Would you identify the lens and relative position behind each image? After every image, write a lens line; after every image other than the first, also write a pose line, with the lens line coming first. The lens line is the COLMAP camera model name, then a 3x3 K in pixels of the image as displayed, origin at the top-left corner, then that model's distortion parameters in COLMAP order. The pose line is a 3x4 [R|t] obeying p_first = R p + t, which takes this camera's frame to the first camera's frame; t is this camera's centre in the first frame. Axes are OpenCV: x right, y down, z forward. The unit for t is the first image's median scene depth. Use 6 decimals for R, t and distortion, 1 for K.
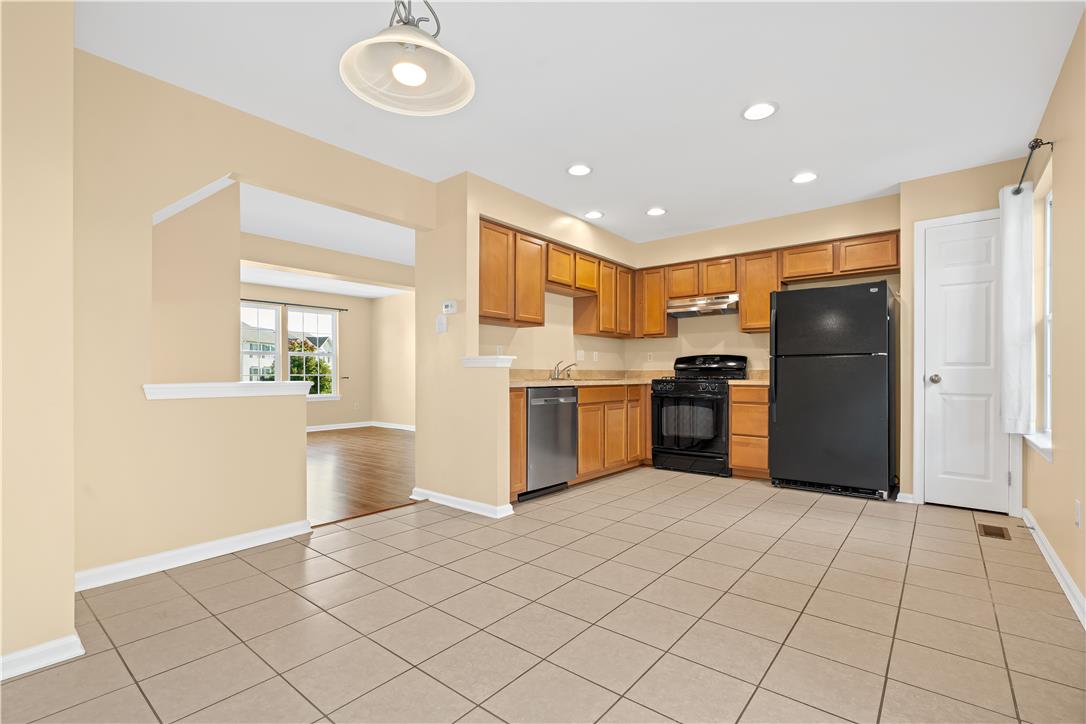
lens RADIAL K [[489.9, 0, 542.8], [0, 489.9, 374.1], [0, 0, 1]] dist [-0.000208, 0.000335]
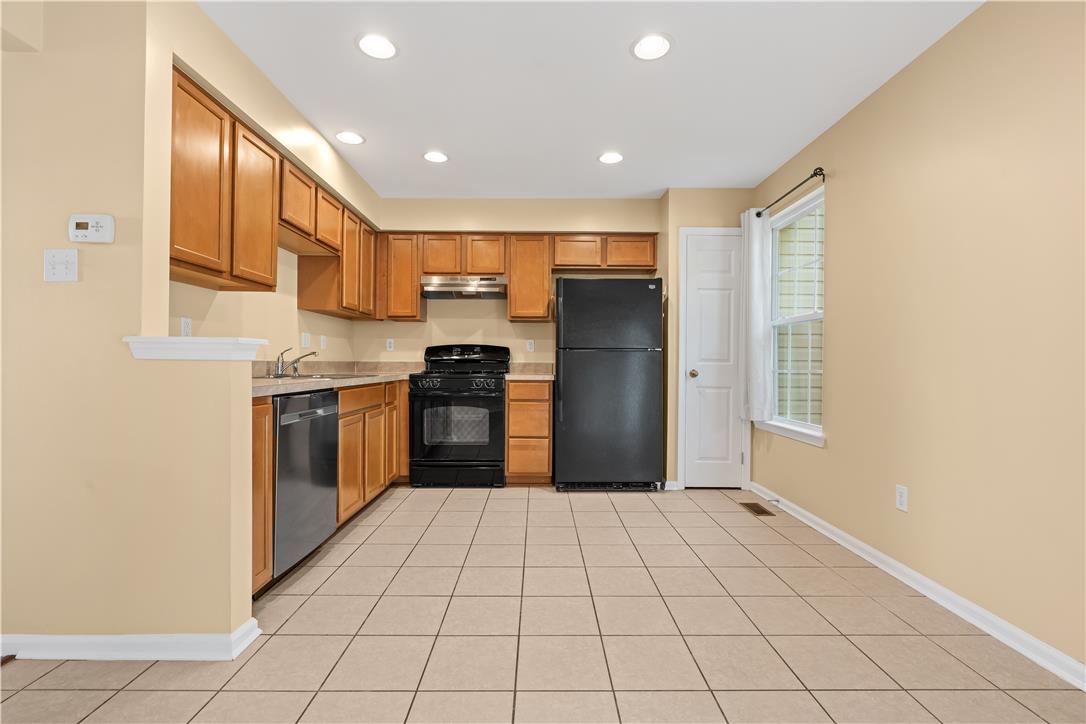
lens RADIAL K [[487.9, 0, 541.2], [0, 487.9, 362.5], [0, 0, 1]] dist [-0.003282, 0.000552]
pose [[0.770312, 0.004284, 0.637652, -0.126866], [-0.006253, 0.999980, 0.000835, -0.010936], [-0.637636, -0.004631, 0.770324, 0.305475]]
